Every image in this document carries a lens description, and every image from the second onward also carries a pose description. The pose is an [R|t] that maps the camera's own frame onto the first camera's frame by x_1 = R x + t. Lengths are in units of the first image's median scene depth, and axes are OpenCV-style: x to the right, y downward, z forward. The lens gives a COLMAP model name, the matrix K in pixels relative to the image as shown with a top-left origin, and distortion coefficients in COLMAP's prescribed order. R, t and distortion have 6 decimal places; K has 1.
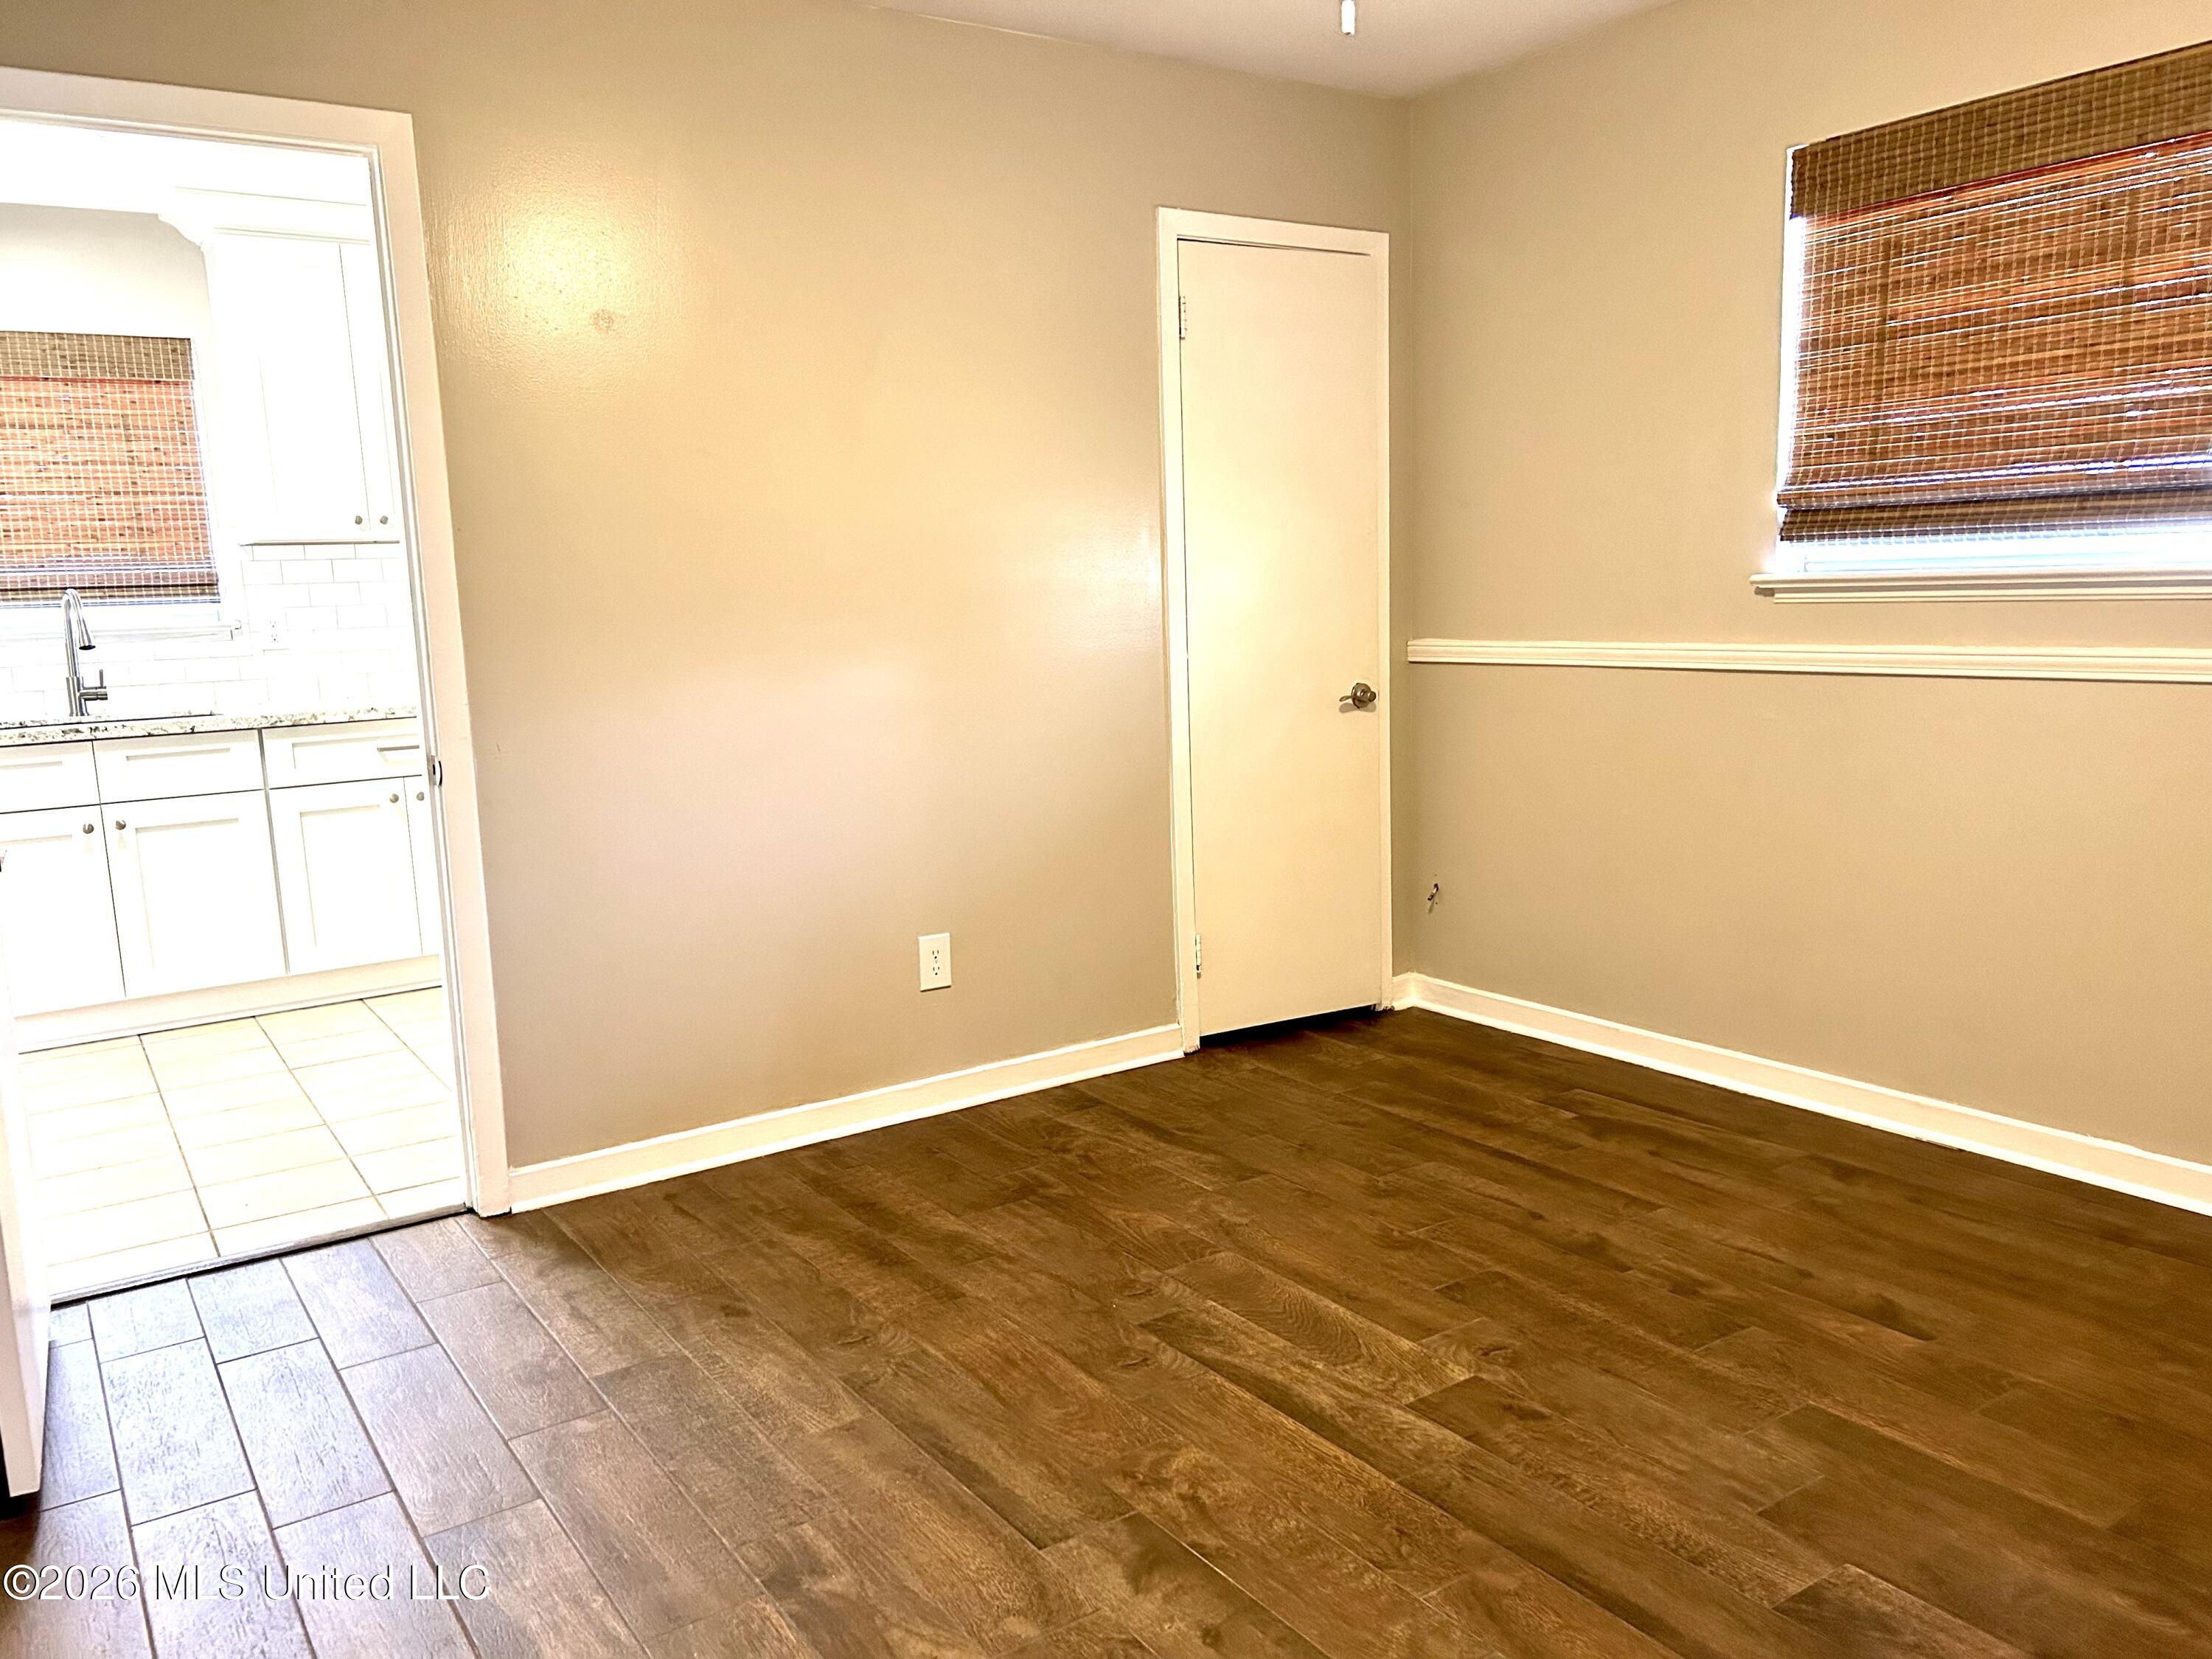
lens RADIAL K [[1697.9, 0, 1118.5], [0, 1697.9, 829.1], [0, 0, 1]] dist [0.031766, -0.017754]
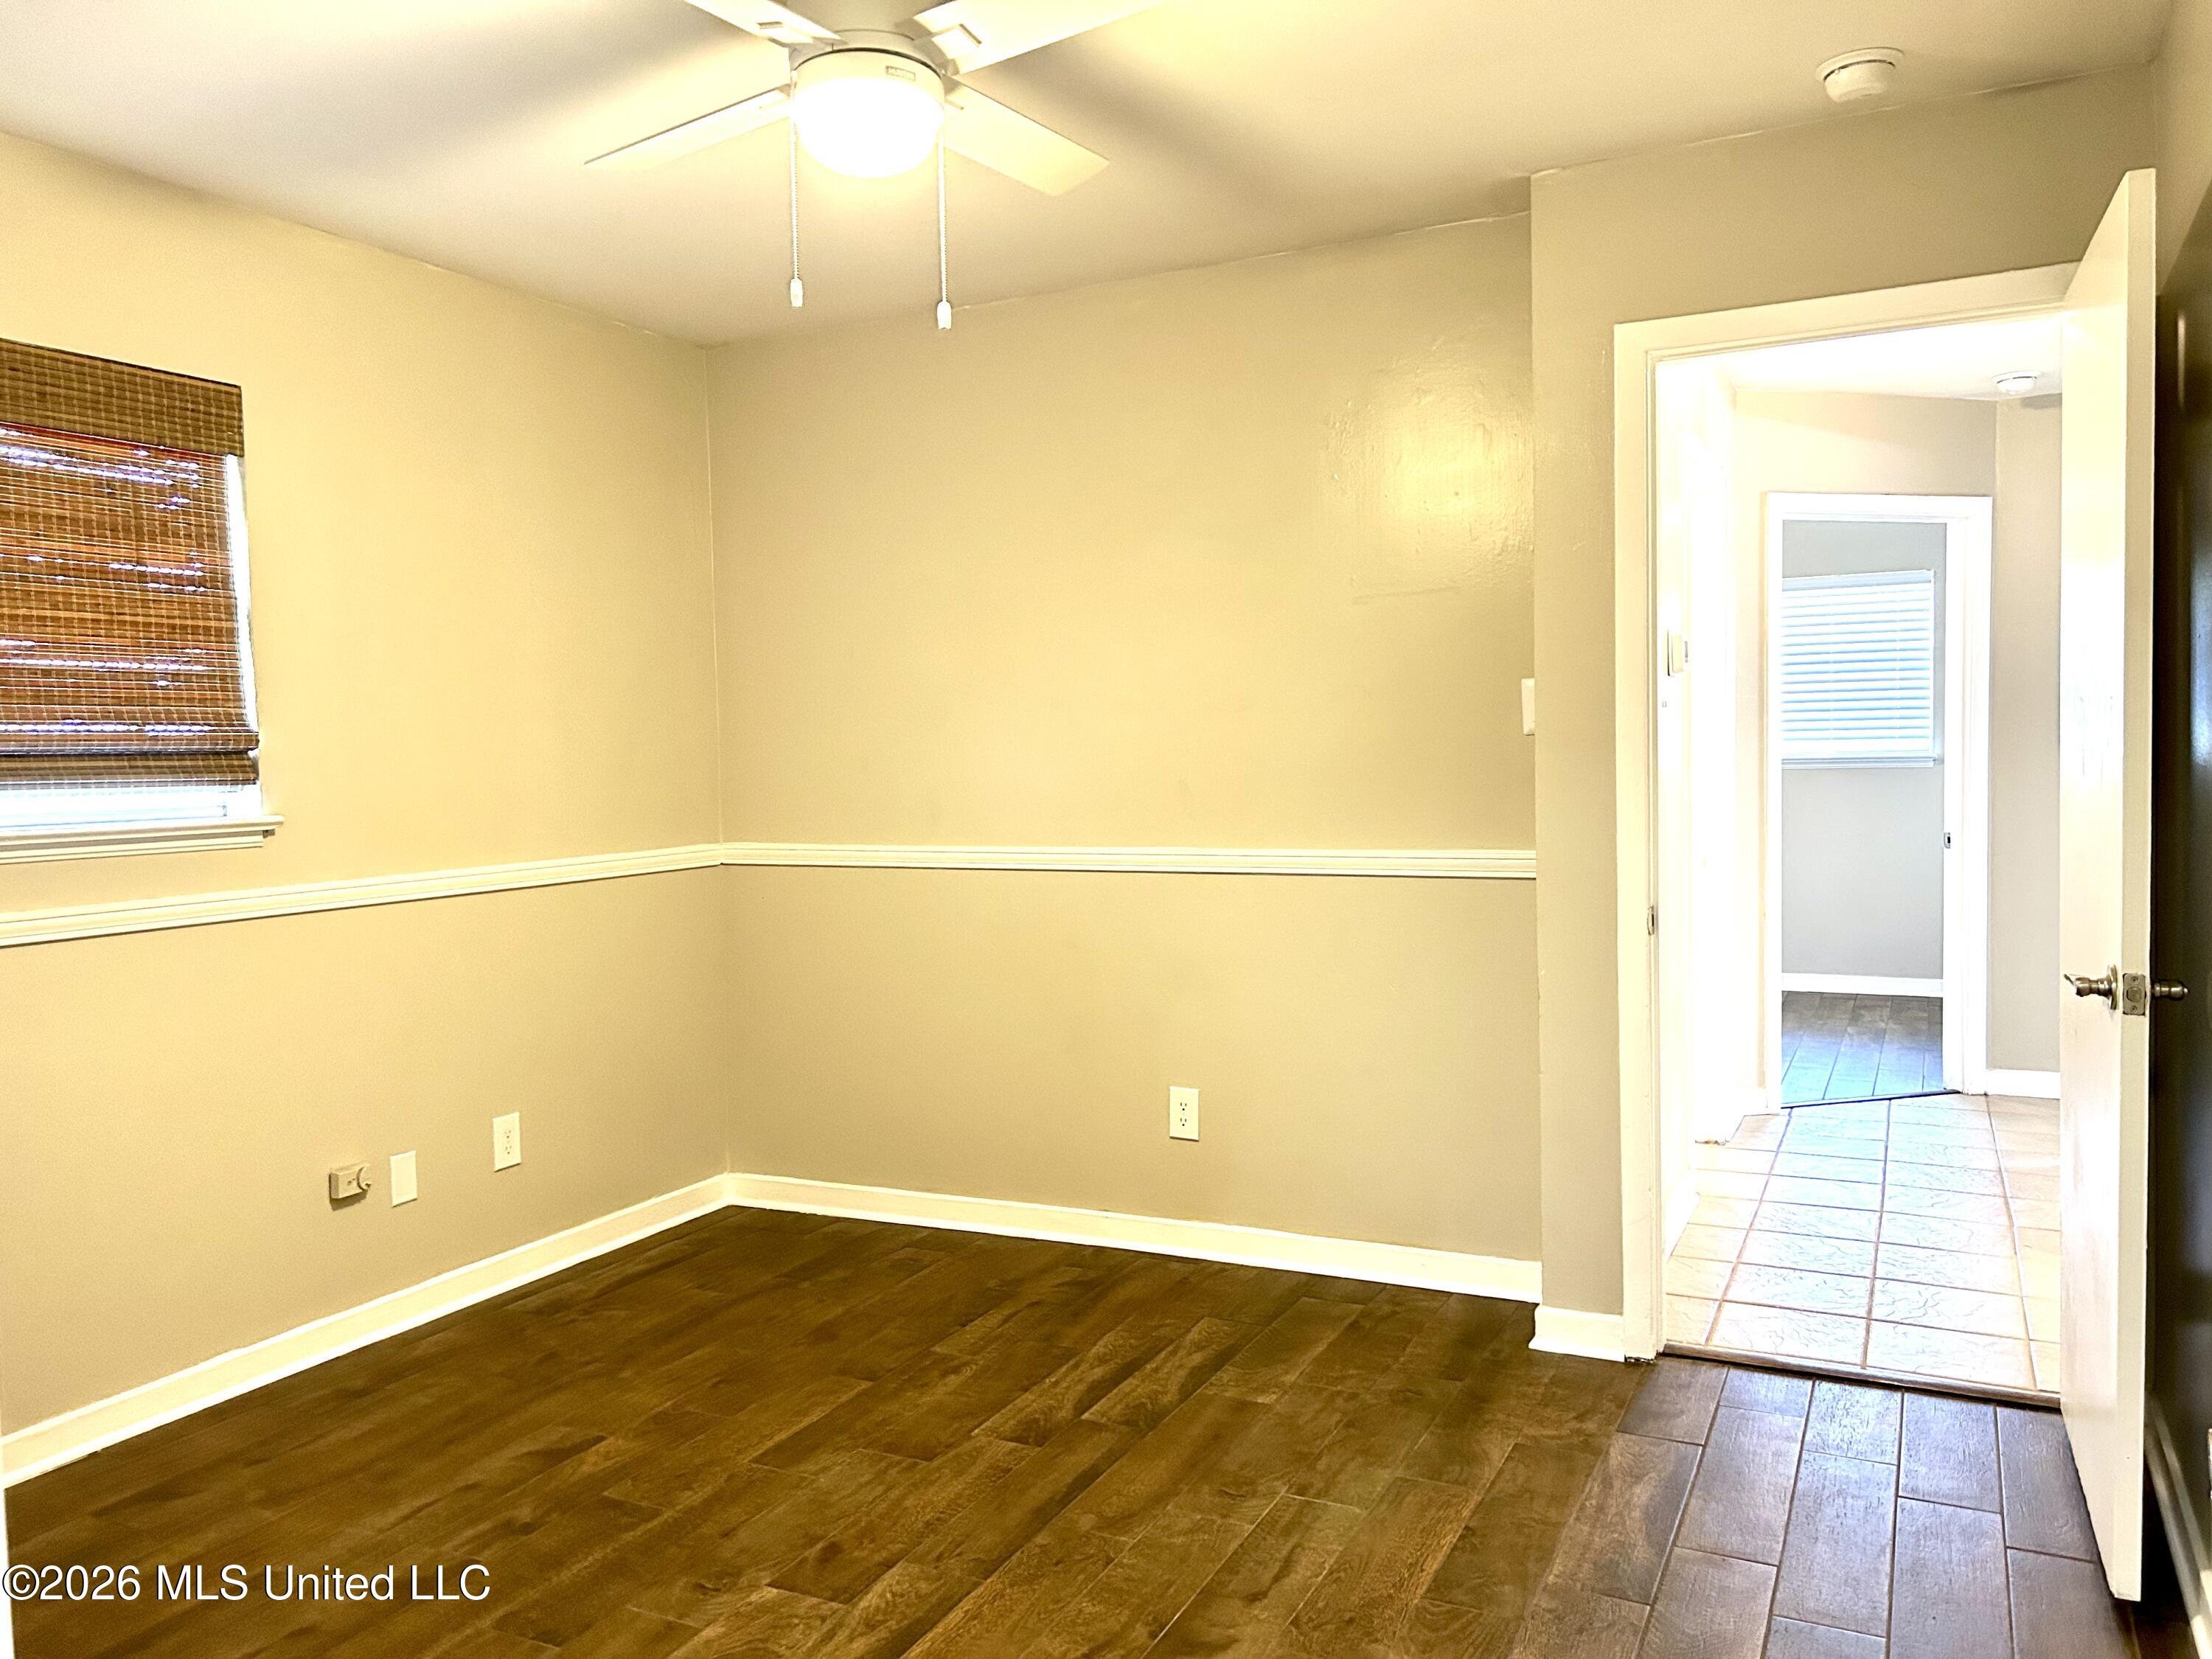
lens RADIAL K [[1697.9, 0, 1120.2], [0, 1697.9, 834.2], [0, 0, 1]] dist [0.031766, -0.017754]
pose [[-0.505941, 0.000608, 0.862568, -0.659905], [0.165641, 0.981457, 0.096466, -0.154641], [-0.846515, 0.191683, -0.496660, 1.057644]]
